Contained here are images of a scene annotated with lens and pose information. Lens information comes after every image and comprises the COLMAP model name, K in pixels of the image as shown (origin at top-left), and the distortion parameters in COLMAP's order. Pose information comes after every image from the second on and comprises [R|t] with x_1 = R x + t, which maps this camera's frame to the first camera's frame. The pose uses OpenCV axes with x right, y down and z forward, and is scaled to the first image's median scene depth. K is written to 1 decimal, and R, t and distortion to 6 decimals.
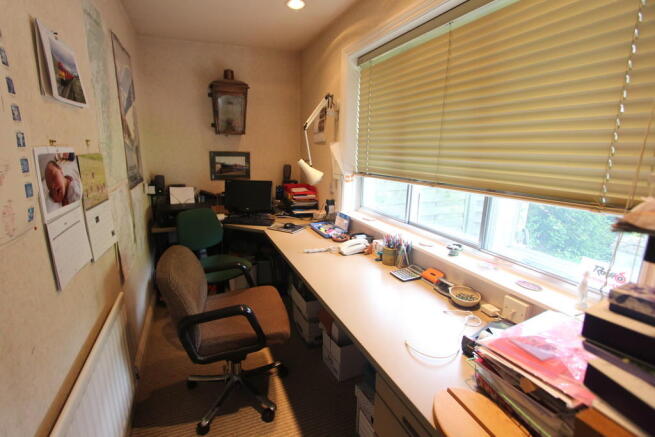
lens RADIAL K [[312.1, 0, 326.7], [0, 312.1, 219.9], [0, 0, 1]] dist [0.000750, 0.000127]
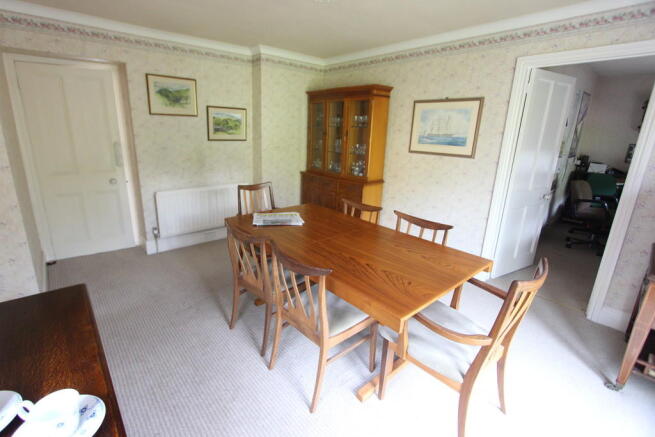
lens RADIAL K [[312.1, 0, 326.3], [0, 312.1, 216.2], [0, 0, 1]] dist [0.000750, 0.000127]
pose [[0.377087, 0.234468, -0.896008, 0.583390], [-0.210998, 0.963734, 0.163391, 0.215746], [0.901823, 0.127444, 0.412884, -1.025613]]
